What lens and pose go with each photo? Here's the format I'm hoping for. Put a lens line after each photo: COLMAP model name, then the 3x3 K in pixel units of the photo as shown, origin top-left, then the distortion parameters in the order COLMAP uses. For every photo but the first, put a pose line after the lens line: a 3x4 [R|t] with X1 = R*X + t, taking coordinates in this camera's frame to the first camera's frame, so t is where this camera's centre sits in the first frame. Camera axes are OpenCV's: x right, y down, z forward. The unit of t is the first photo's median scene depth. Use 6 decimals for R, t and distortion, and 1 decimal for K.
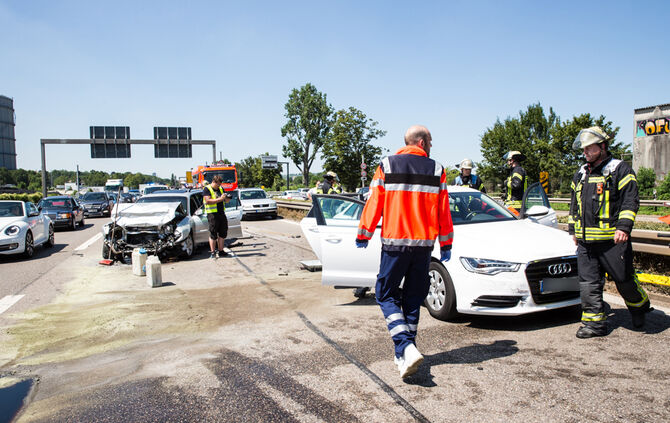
lens RADIAL K [[516.2, 0, 335.0], [0, 516.2, 211.5], [0, 0, 1]] dist [-0.071493, 0.002716]
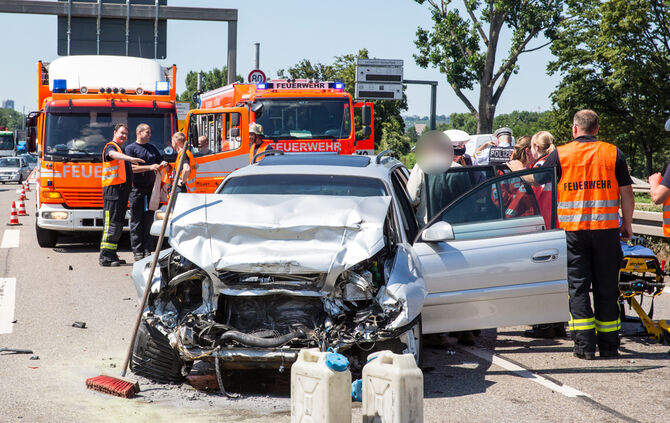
lens RADIAL K [[1542.8, 0, 264.5], [0, 1542.8, 210.8], [0, 0, 1]] dist [-0.009927, 4.454265]
pose [[0.985207, 0.039922, -0.166654, -0.036670], [-0.041920, 0.999085, -0.008484, 0.000075], [0.166163, 0.015344, 0.985979, 0.015134]]
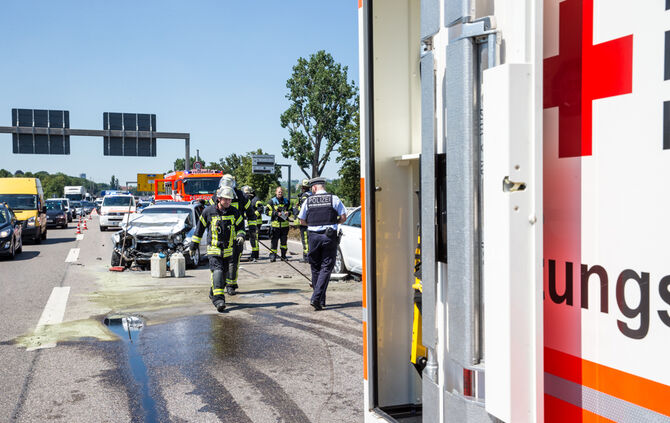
lens RADIAL K [[809.1, 0, 335.0], [0, 809.1, 211.5], [0, 0, 1]] dist [0.082328, -0.036868]
pose [[0.999256, 0.020570, -0.032621, 0.008110], [-0.021686, 0.999178, -0.034238, 0.004533], [0.031890, 0.034919, 0.998881, -0.104601]]
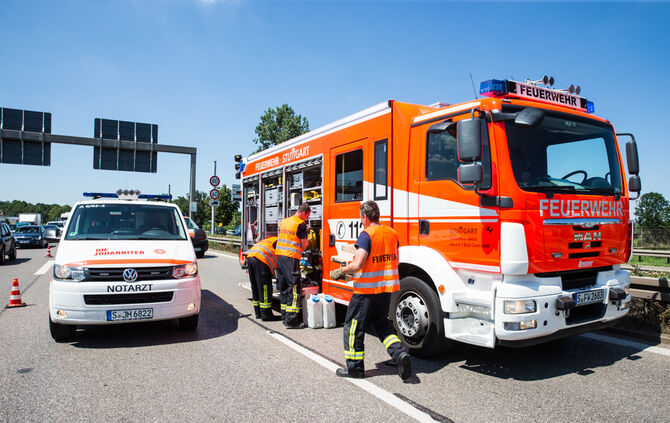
lens RADIAL K [[436.8, 0, 306.3], [0, 436.8, 213.8], [0, 0, 1]] dist [-0.065763, 0.073631]
pose [[0.989103, 0.039601, 0.141801, -0.144378], [-0.028311, 0.996331, -0.080771, -0.015183], [-0.144479, 0.075876, 0.986594, 0.386106]]
